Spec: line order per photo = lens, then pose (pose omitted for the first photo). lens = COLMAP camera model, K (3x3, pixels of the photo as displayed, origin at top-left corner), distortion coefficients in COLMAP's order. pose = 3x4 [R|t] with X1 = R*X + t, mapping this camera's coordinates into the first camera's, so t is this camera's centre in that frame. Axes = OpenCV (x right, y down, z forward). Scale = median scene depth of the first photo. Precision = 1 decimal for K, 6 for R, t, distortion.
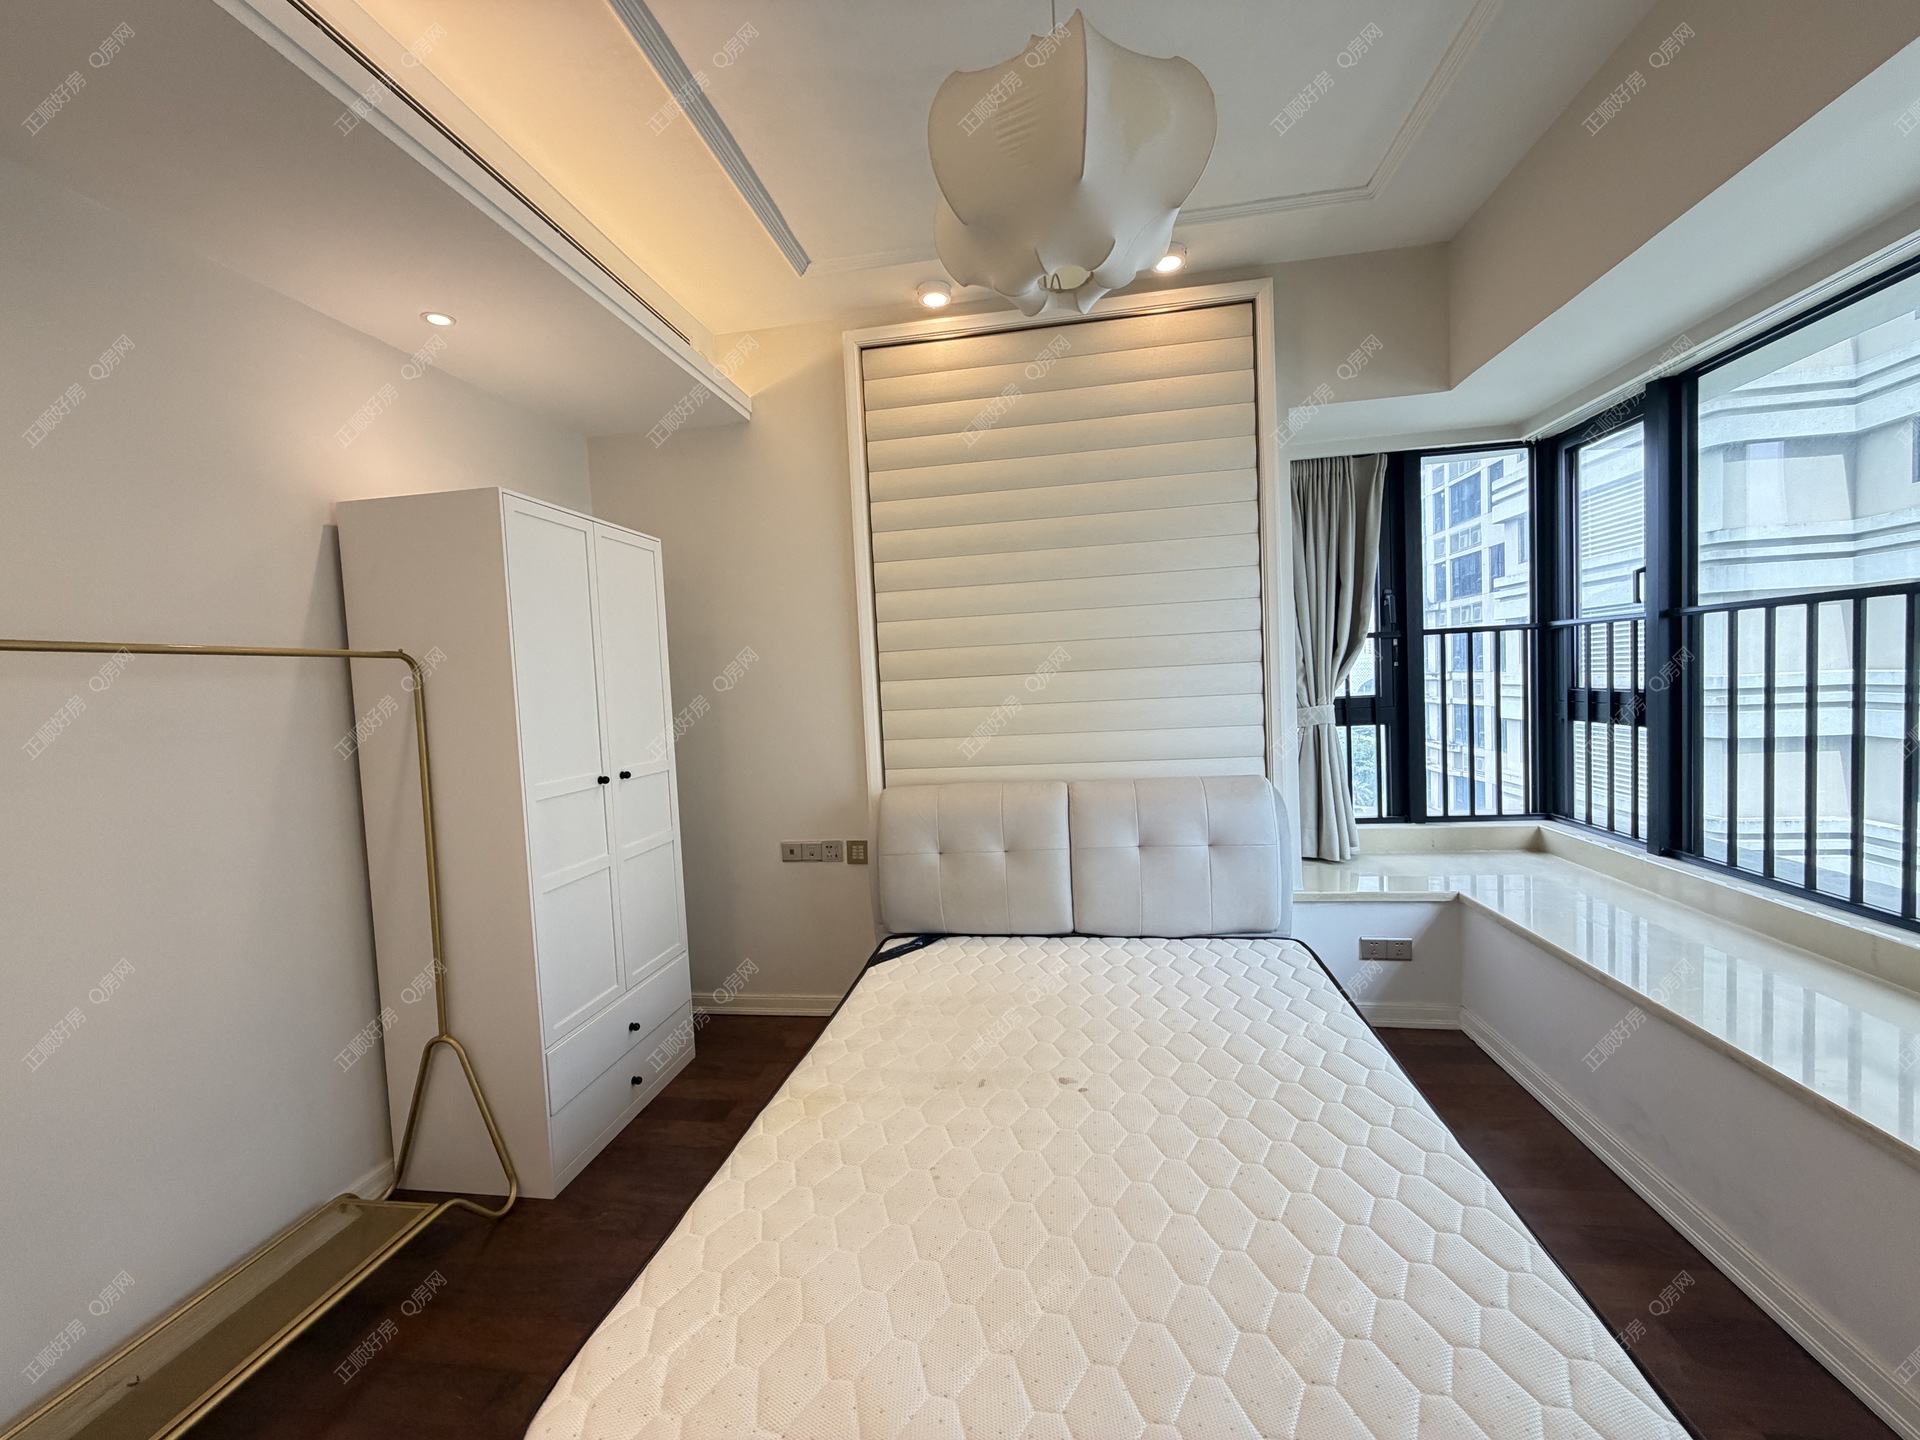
lens RADIAL K [[764.4, 0, 954.2], [0, 764.4, 720.3], [0, 0, 1]] dist [0.000029, 0.000138]
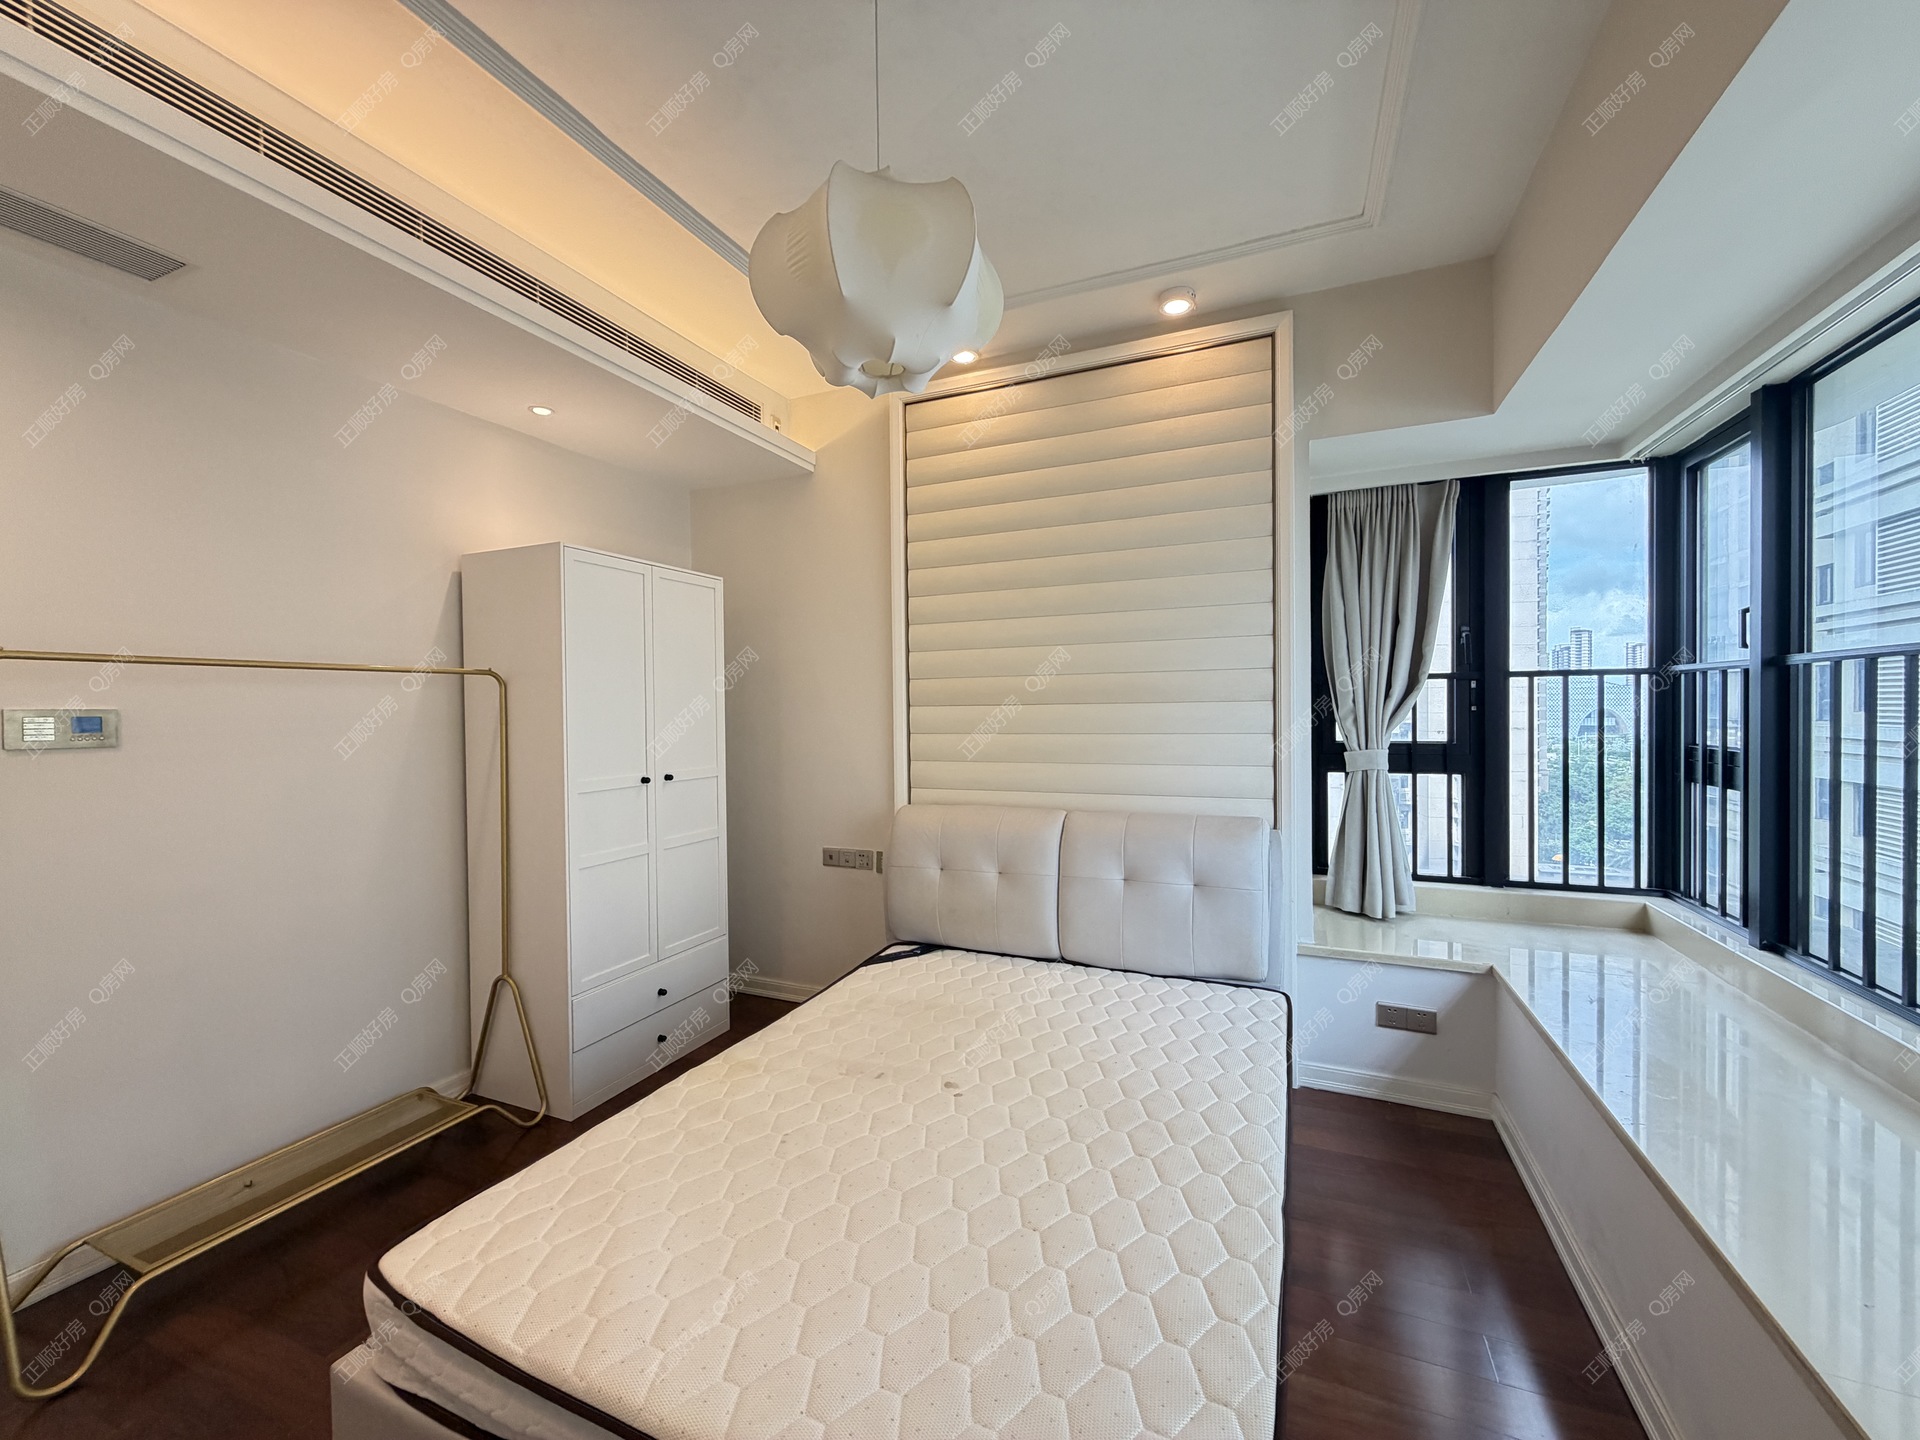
lens RADIAL K [[764.4, 0, 954.2], [0, 764.4, 720.3], [0, 0, 1]] dist [0.000029, 0.000138]
pose [[0.967494, 0.041994, -0.249385, 0.255619], [-0.049260, 0.998522, -0.022963, -0.010147], [0.248052, 0.034502, 0.968132, -0.036148]]
